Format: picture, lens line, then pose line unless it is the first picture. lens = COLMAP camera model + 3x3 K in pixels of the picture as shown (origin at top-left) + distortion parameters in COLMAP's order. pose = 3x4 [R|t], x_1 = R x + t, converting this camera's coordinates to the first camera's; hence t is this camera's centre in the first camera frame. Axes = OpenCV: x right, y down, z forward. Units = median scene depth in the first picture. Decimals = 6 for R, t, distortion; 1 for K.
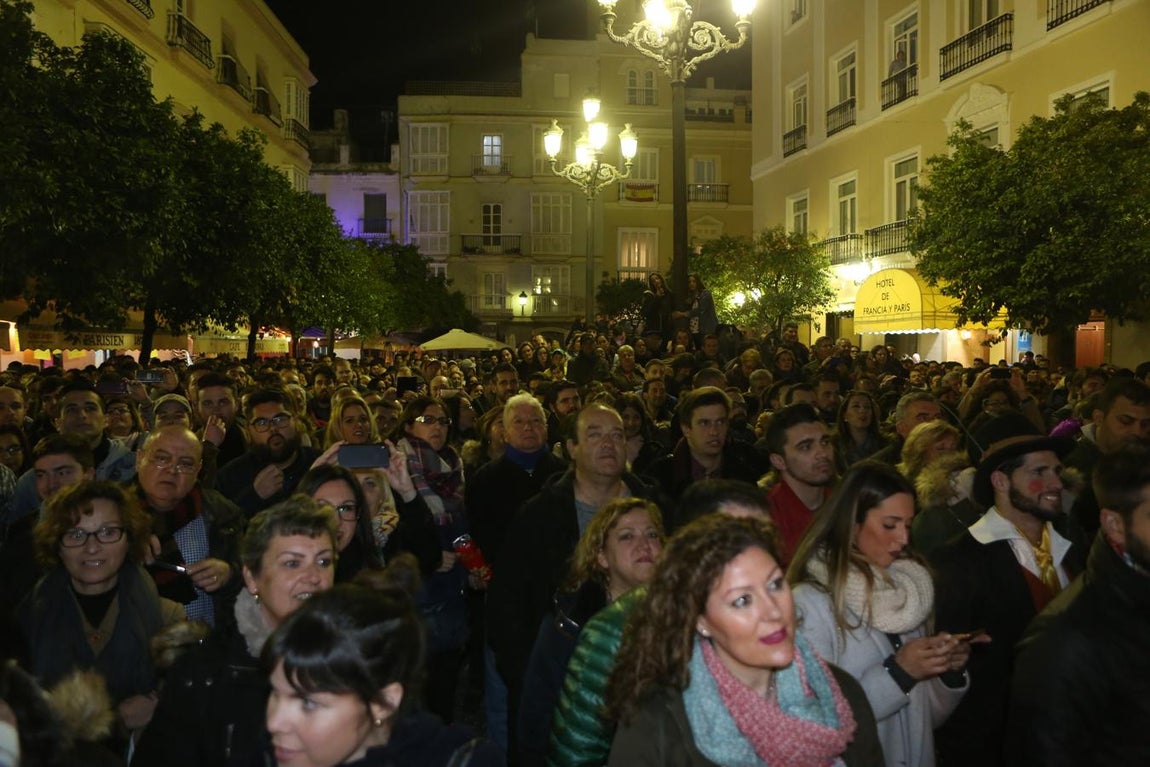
lens RADIAL K [[789.3, 0, 572.8], [0, 789.3, 385.4], [0, 0, 1]] dist [-0.105240, 0.075127]
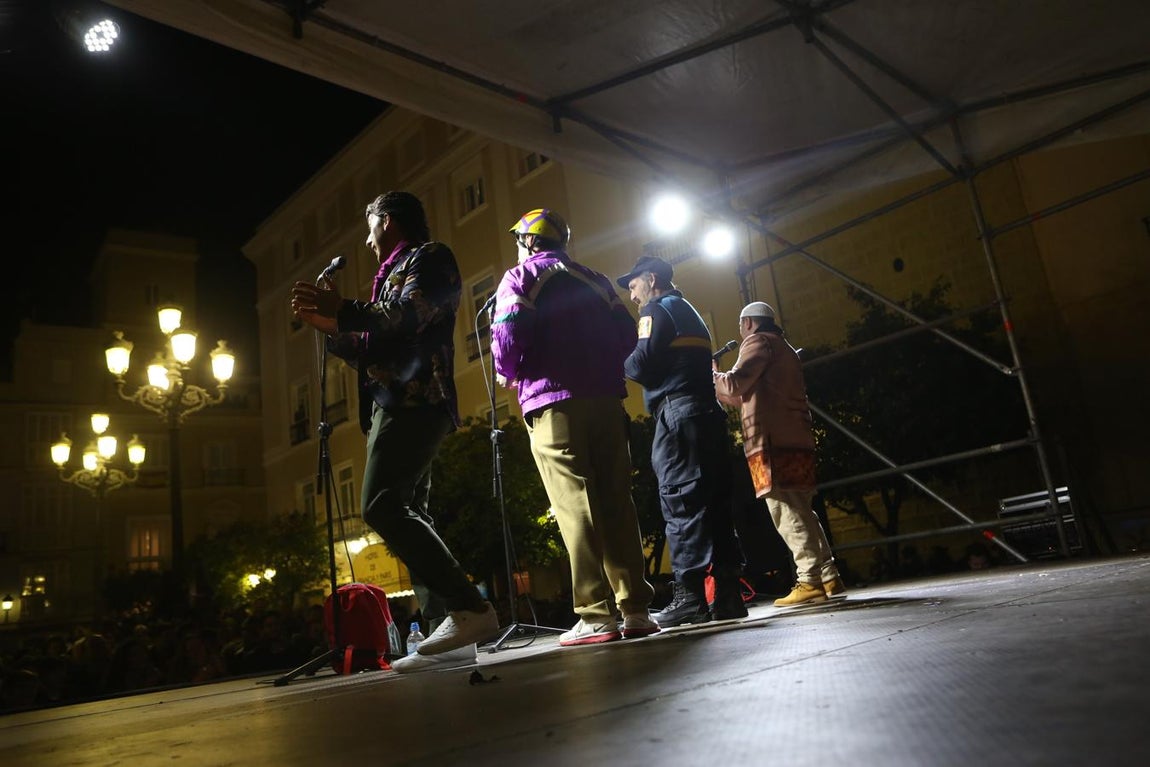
lens RADIAL K [[864.1, 0, 575.0], [0, 864.1, 383.5], [0, 0, 1]] dist [-0.106493, 0.102458]
pose [[0.855895, 0.017694, 0.516846, -0.027349], [0.150409, 0.947693, -0.281522, 0.052687], [-0.494793, 0.318692, 0.808465, -0.464801]]
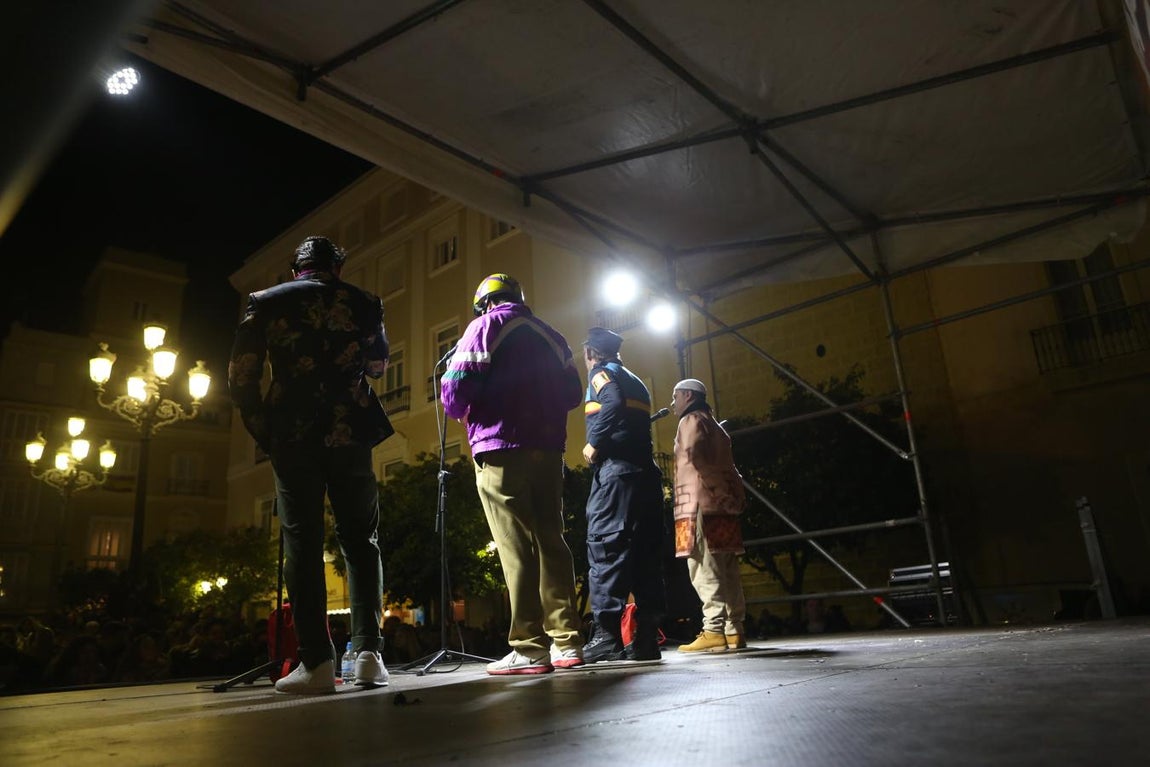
lens RADIAL K [[789.3, 0, 572.8], [0, 789.3, 385.4], [0, 0, 1]] dist [-0.105240, 0.075127]
pose [[0.817455, 0.125654, 0.562119, -0.028154], [0.082351, 0.940392, -0.329970, 0.051997], [-0.570074, 0.316027, 0.758381, -0.469845]]
